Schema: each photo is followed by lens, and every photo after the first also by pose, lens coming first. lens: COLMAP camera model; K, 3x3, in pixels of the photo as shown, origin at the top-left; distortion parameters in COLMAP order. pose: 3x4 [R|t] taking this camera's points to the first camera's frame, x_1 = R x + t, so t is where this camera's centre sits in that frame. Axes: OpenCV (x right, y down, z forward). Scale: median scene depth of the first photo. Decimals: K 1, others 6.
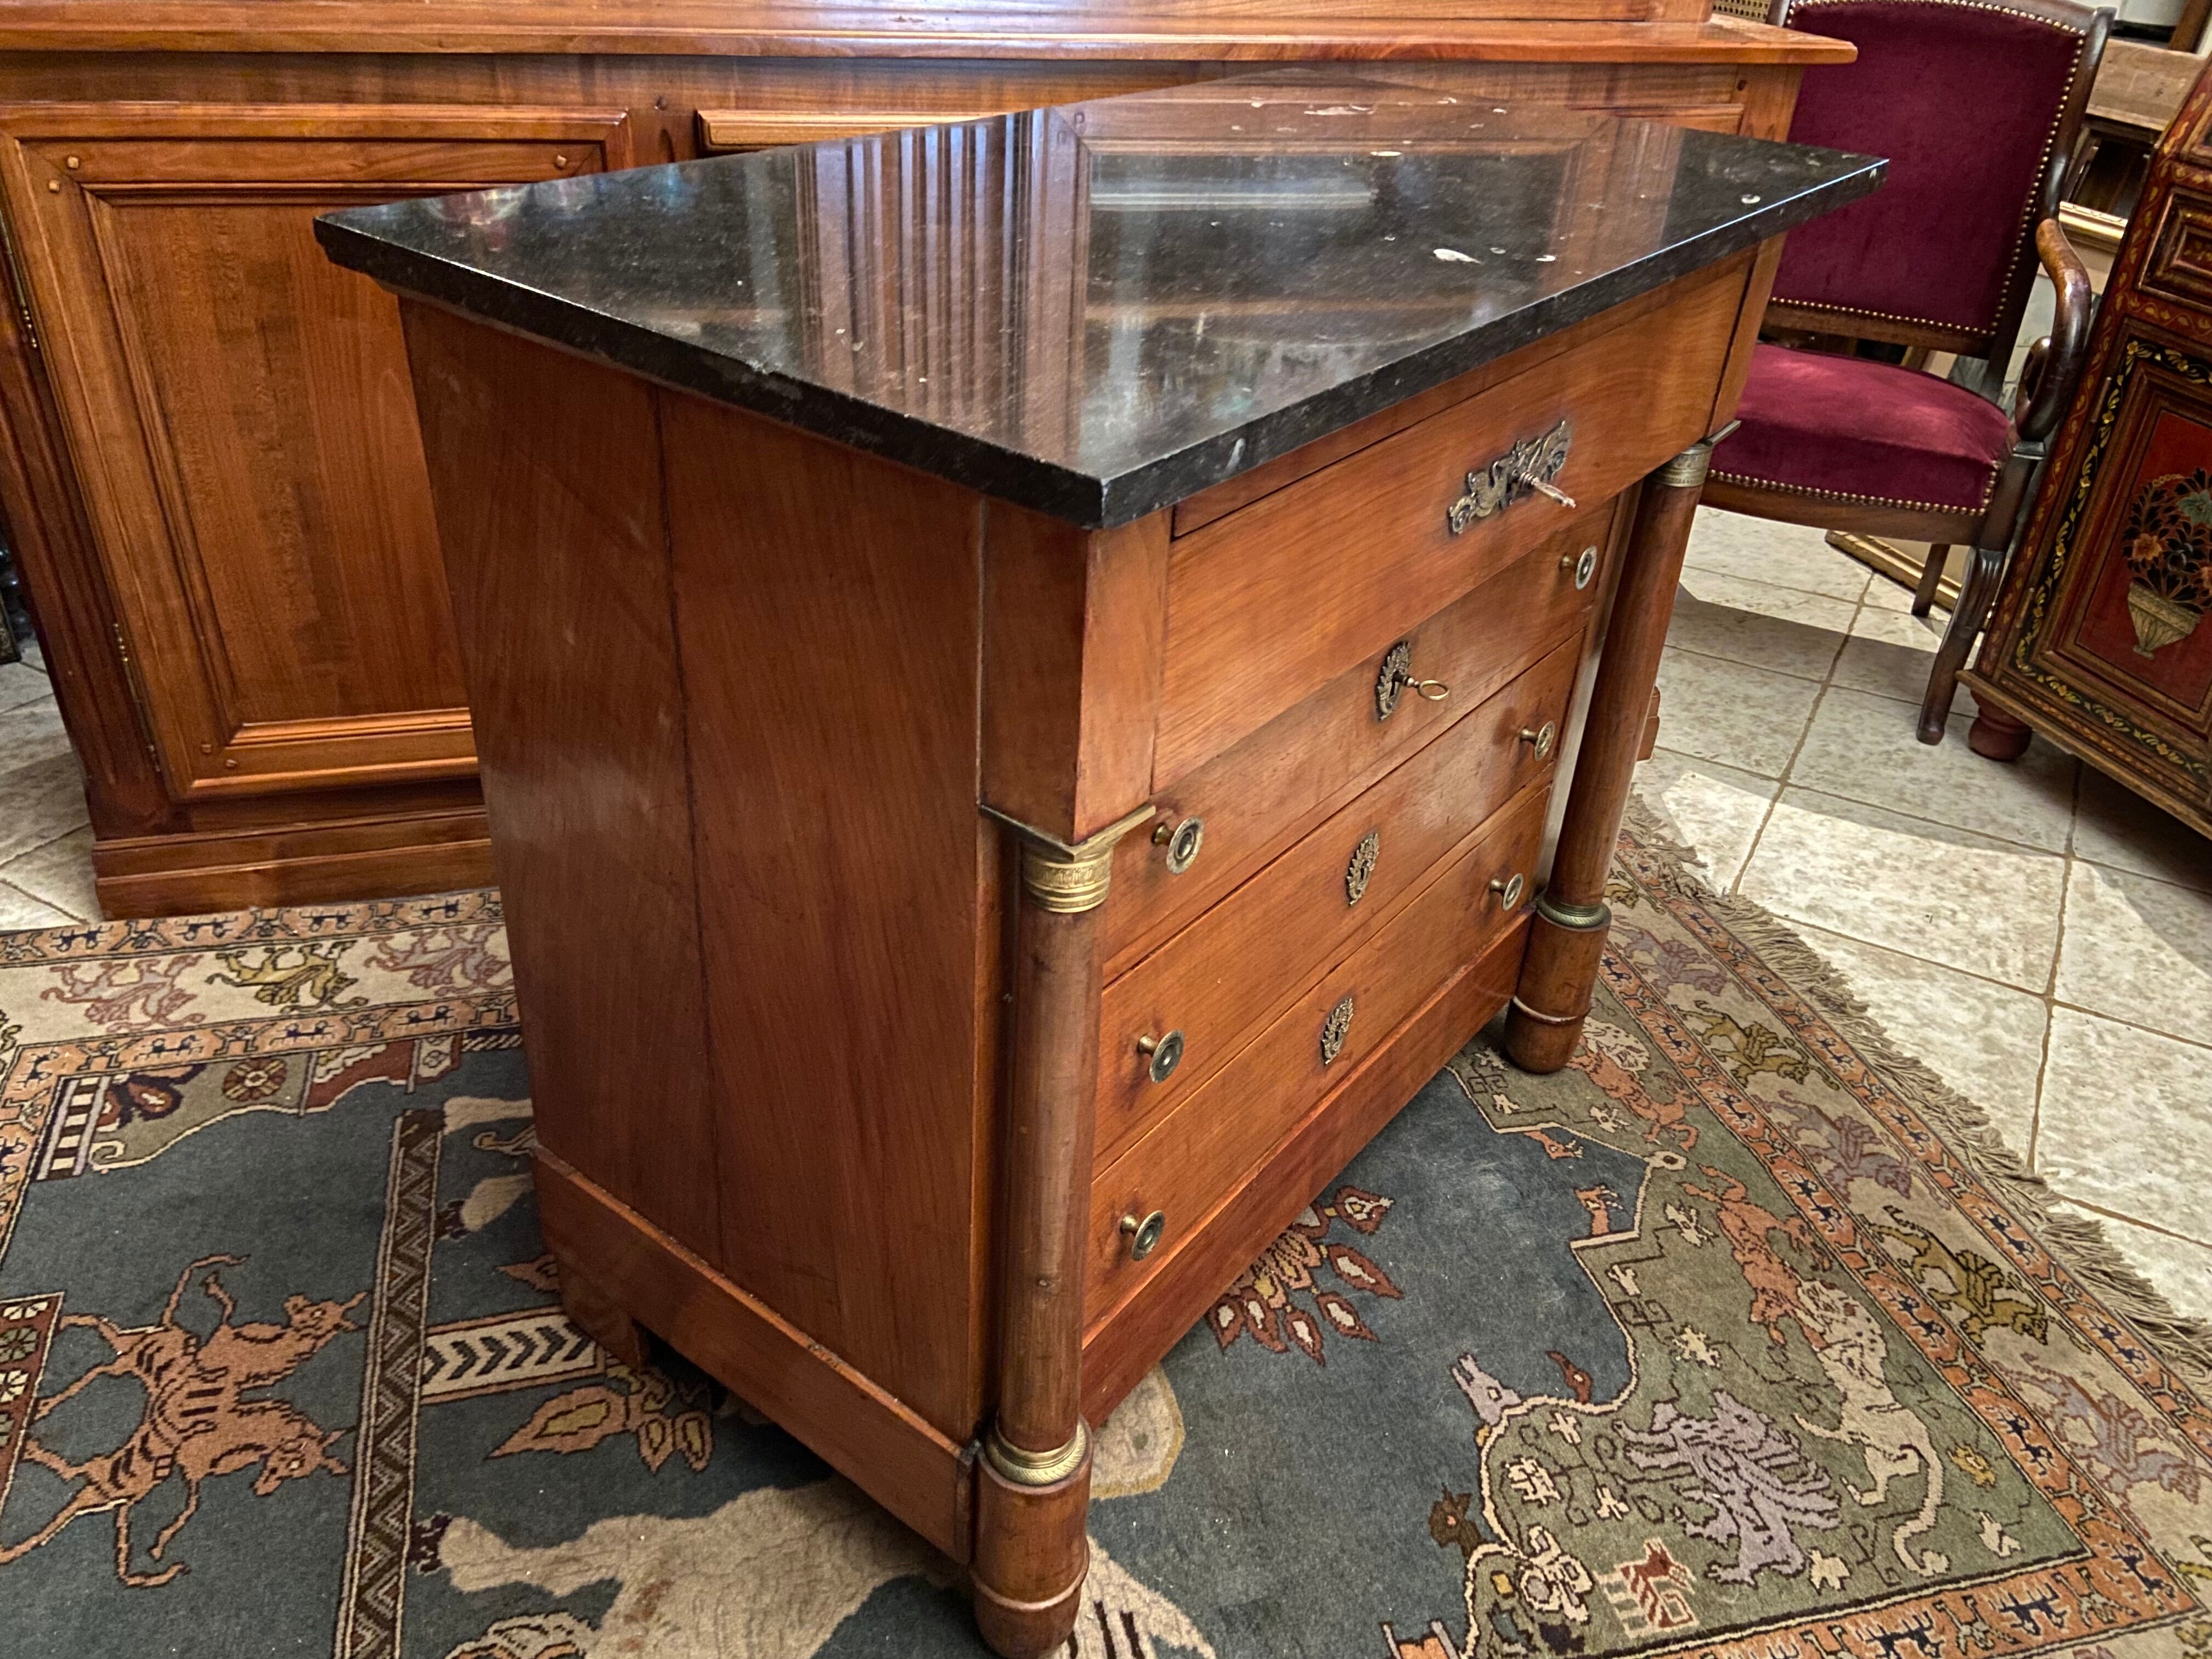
lens RADIAL K [[1669.8, 0, 1096.1], [0, 1669.8, 824.6], [0, 0, 1]] dist [0.113775, -0.140069]
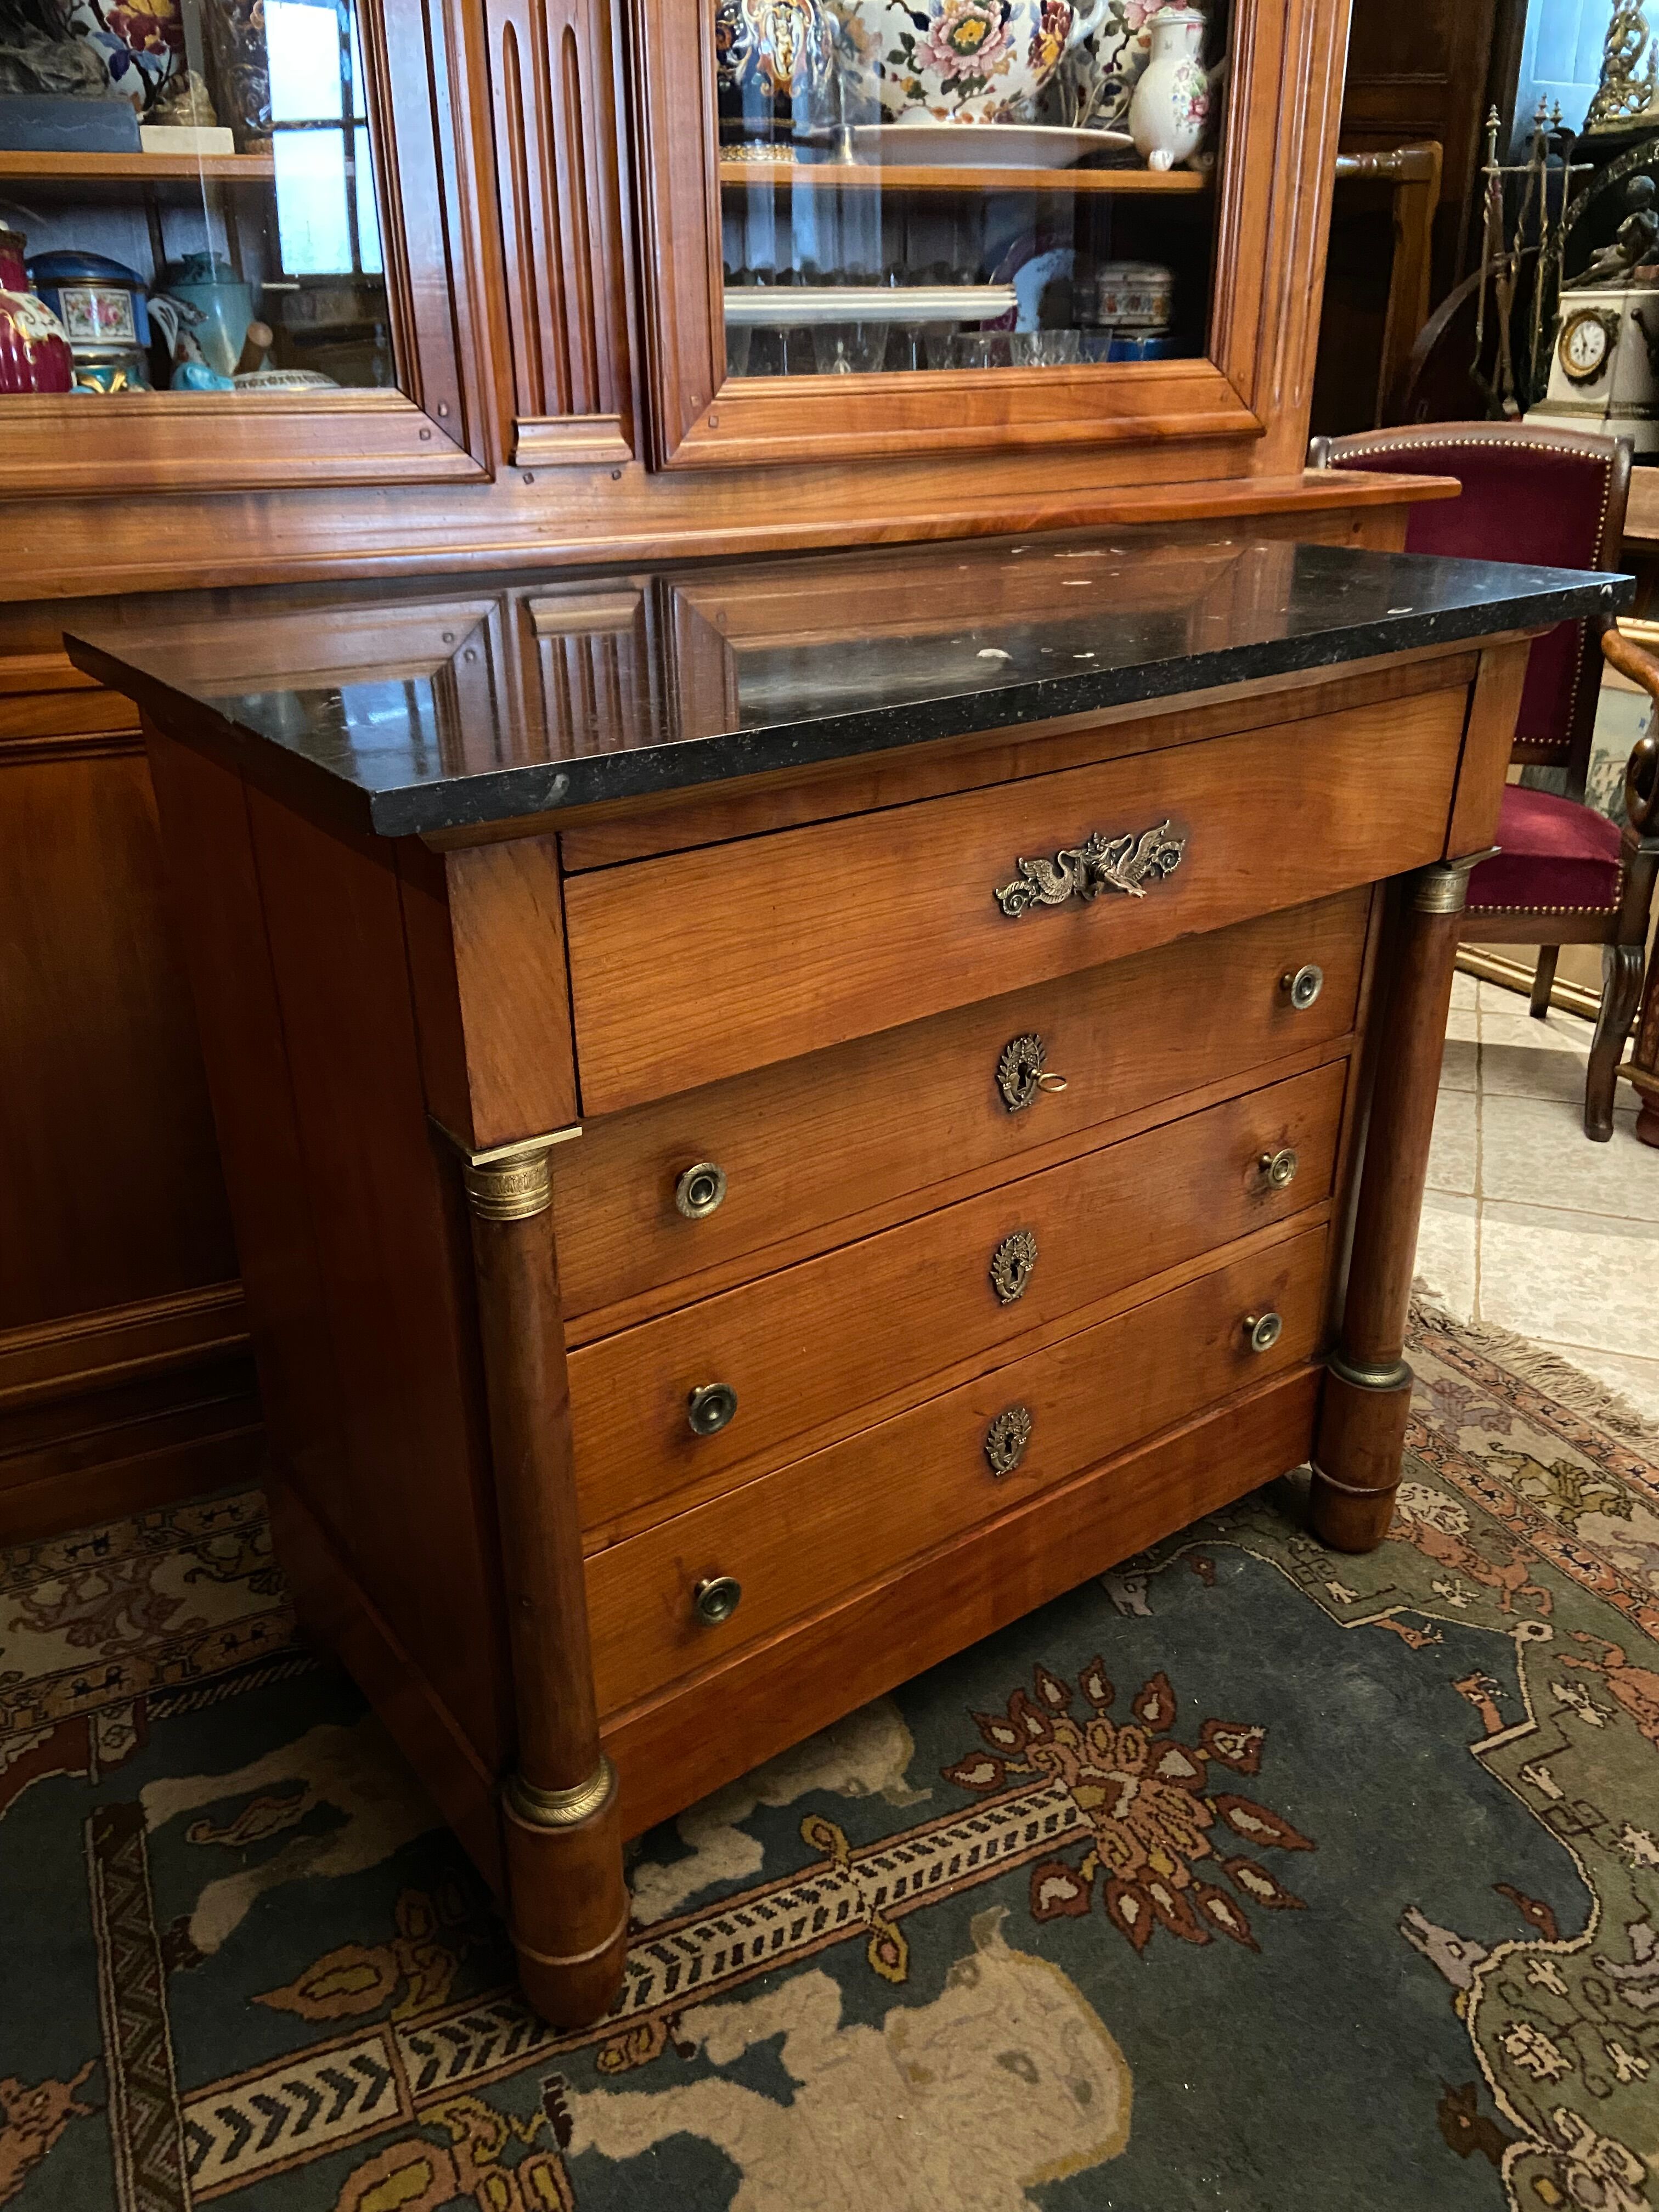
lens RADIAL K [[1669.8, 0, 801.0], [0, 1669.8, 1072.2], [0, 0, 1]] dist [0.113775, -0.140069]
pose [[0.986049, -0.118064, 0.117337, -0.135476], [0.133165, 0.982463, -0.130511, -0.032701], [-0.099871, 0.144315, 0.984479, 0.104686]]
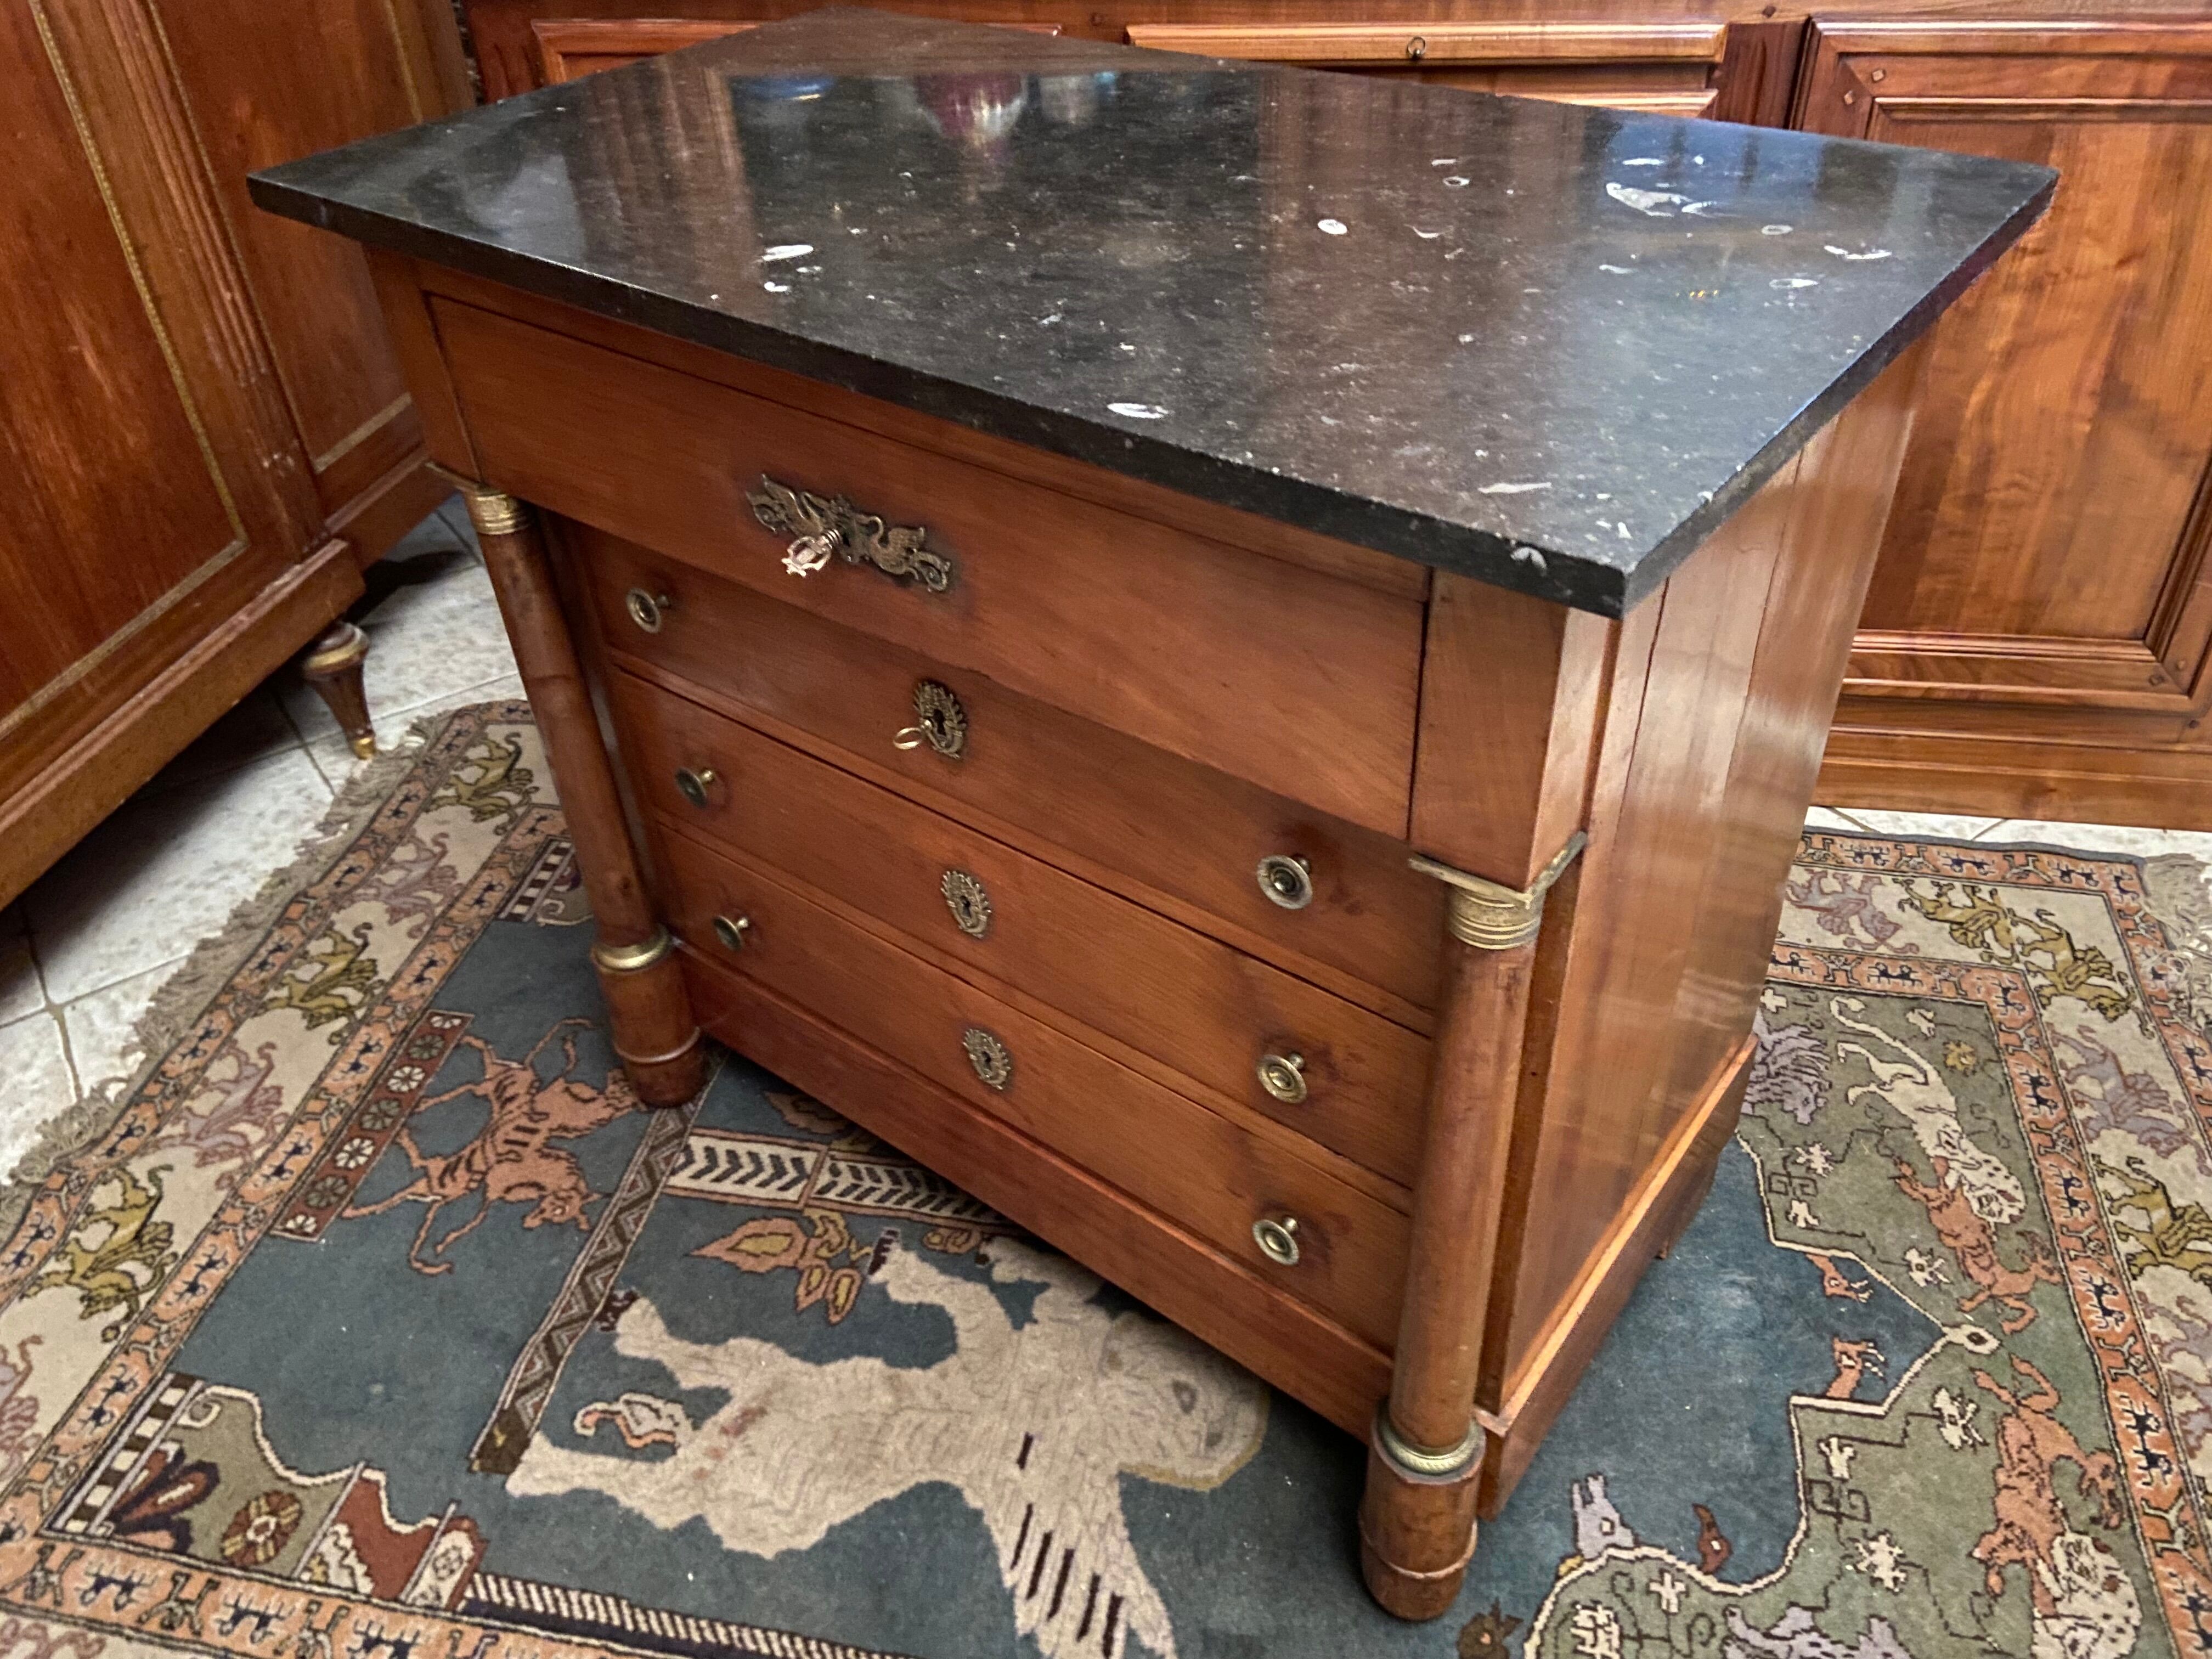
lens RADIAL K [[1669.8, 0, 1097.6], [0, 1669.8, 814.9], [0, 0, 1]] dist [0.113775, -0.140069]
pose [[0.892068, 0.201685, -0.404398, 0.267247], [-0.160819, 0.977983, 0.132994, -0.107744], [0.422317, -0.053605, 0.904862, 0.075439]]
